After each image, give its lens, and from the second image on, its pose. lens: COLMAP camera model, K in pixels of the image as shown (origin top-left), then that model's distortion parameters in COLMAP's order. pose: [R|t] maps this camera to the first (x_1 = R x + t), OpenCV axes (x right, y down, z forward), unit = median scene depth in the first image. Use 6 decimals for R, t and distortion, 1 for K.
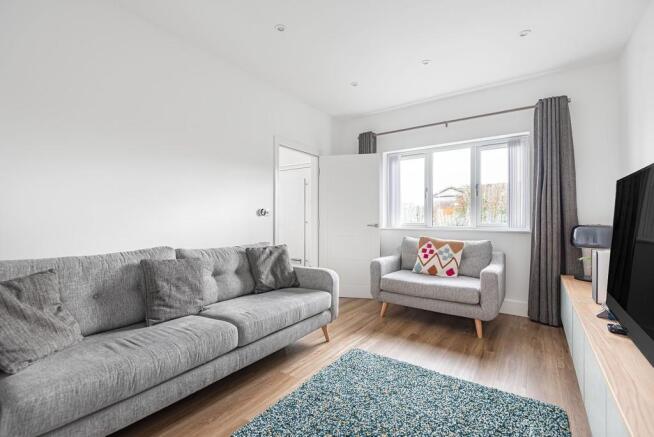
lens RADIAL K [[298.0, 0, 327.5], [0, 298.0, 219.0], [0, 0, 1]] dist [0.005675, 0.000183]
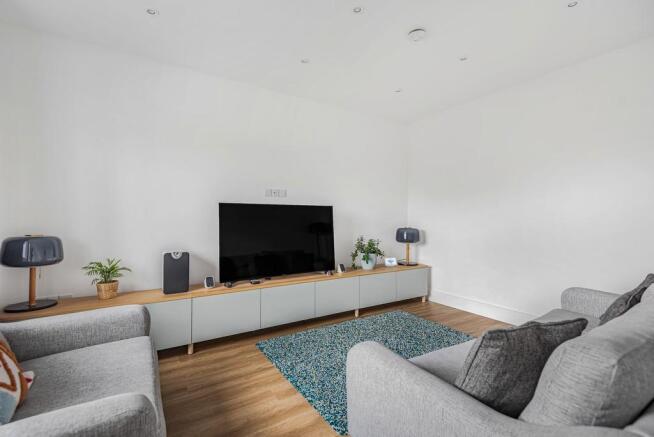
lens RADIAL K [[298.0, 0, 326.8], [0, 298.0, 218.2], [0, 0, 1]] dist [0.005675, 0.000183]
pose [[-0.917426, -0.001057, 0.397906, -0.127251], [-0.002739, 0.999990, -0.003658, -0.027604], [-0.397898, -0.004445, -0.917419, 1.470287]]
